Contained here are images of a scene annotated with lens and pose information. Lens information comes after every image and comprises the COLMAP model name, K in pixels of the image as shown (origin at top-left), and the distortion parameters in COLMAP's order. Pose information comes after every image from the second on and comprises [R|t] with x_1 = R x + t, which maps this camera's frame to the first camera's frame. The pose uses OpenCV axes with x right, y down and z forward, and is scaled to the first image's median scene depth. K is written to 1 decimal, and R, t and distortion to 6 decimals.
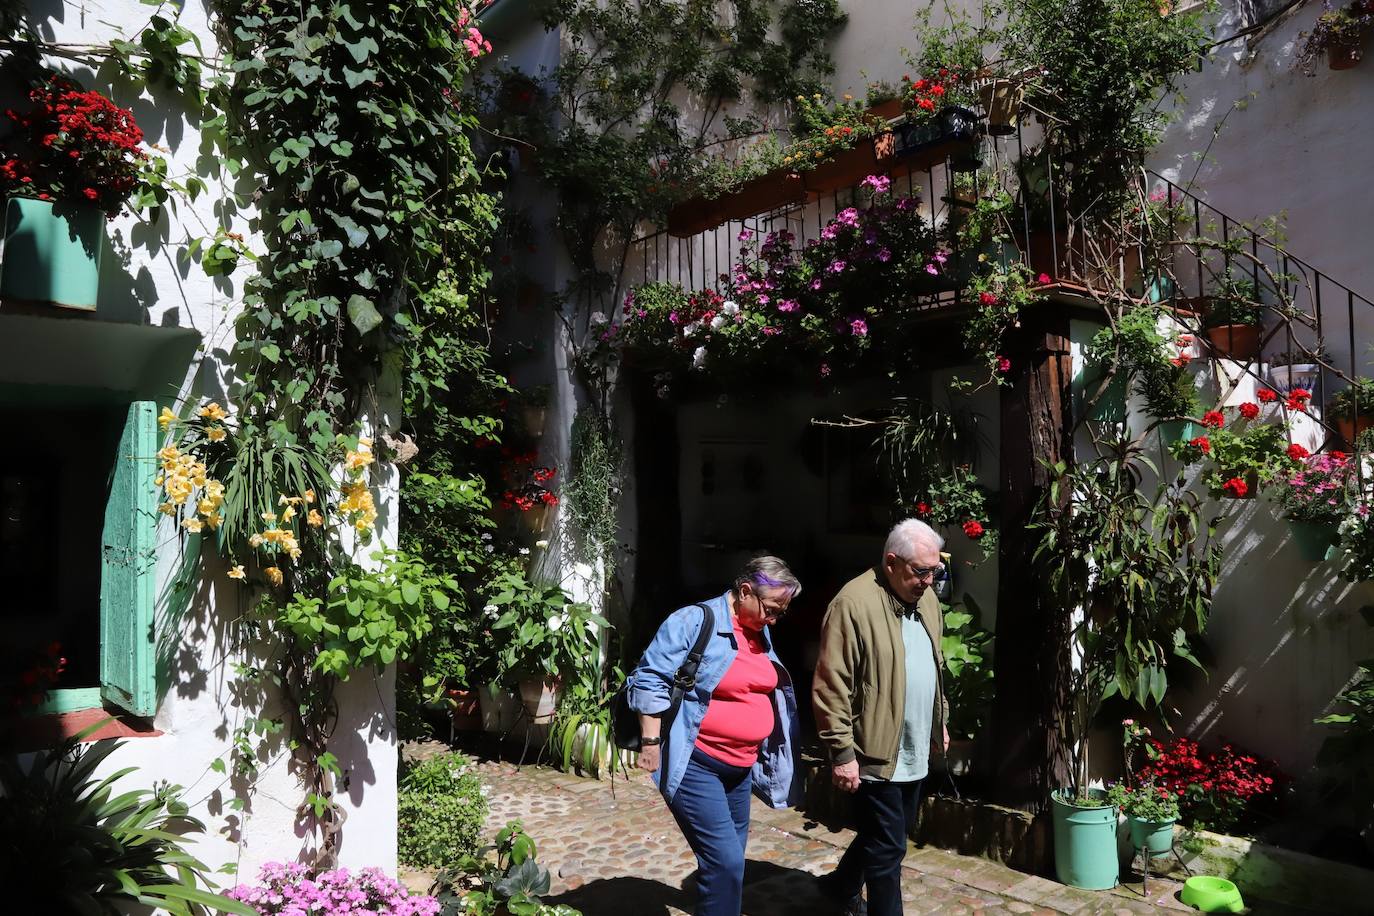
lens RADIAL K [[991.2, 0, 653.0], [0, 991.2, 454.2], [0, 0, 1]] dist [-0.120832, 0.063068]
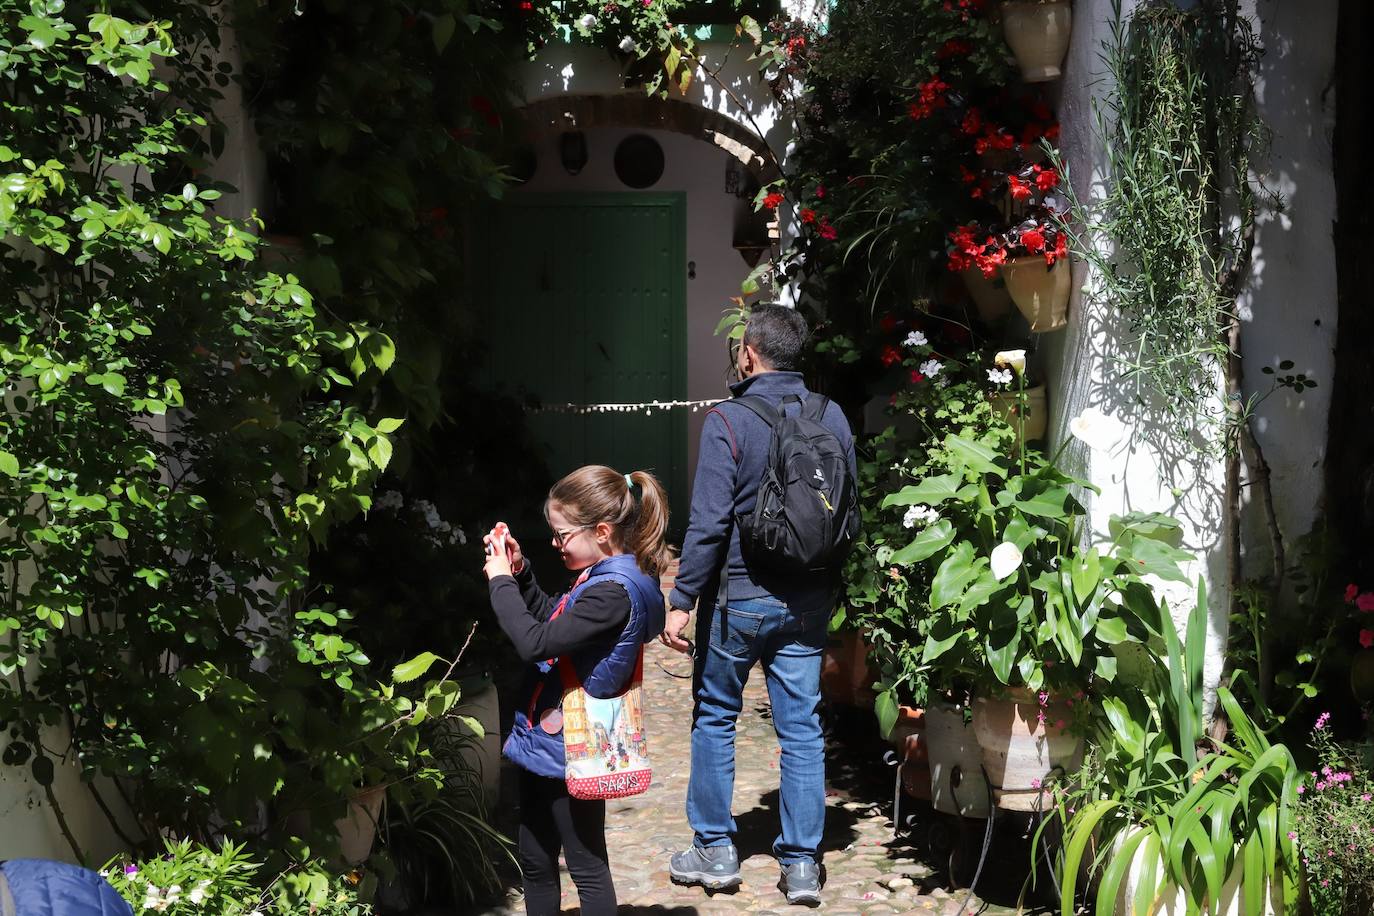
lens RADIAL K [[2167.9, 0, 624.7], [0, 2167.9, 457.9], [0, 0, 1]] dist [0.191884, 0.000000]
pose [[0.804525, 0.045309, -0.592188, 0.385537], [0.037747, 0.991169, 0.127117, 0.018788], [0.592718, -0.124622, 0.795710, 0.296604]]
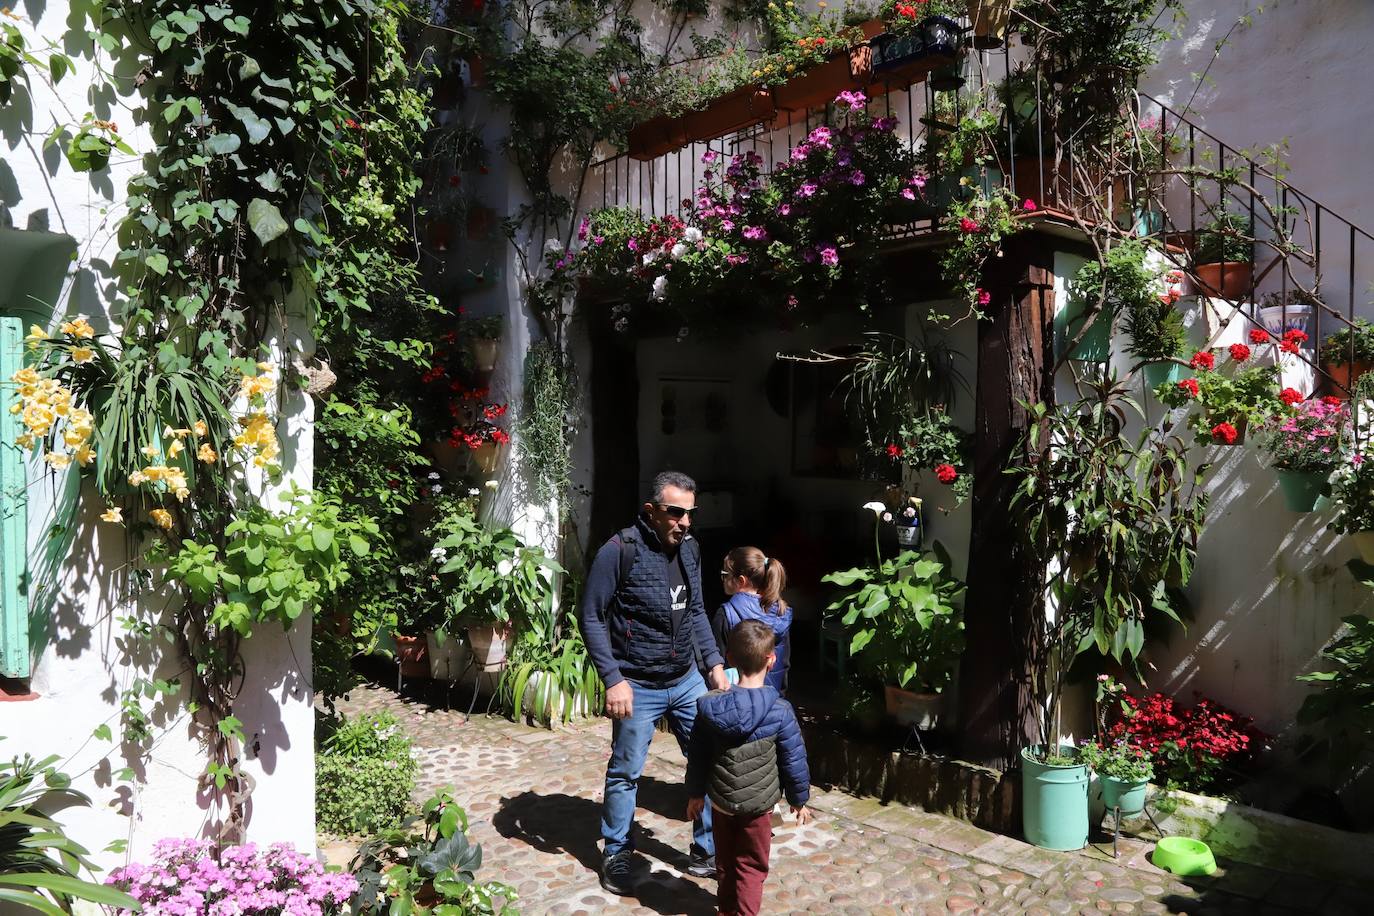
lens RADIAL K [[991.2, 0, 656.4], [0, 991.2, 452.3], [0, 0, 1]] dist [-0.120832, 0.063068]
pose [[0.999249, 0.009333, 0.037607, 0.013547], [-0.011463, 0.998319, 0.056815, 0.006353], [-0.037013, -0.057203, 0.997676, 0.073931]]
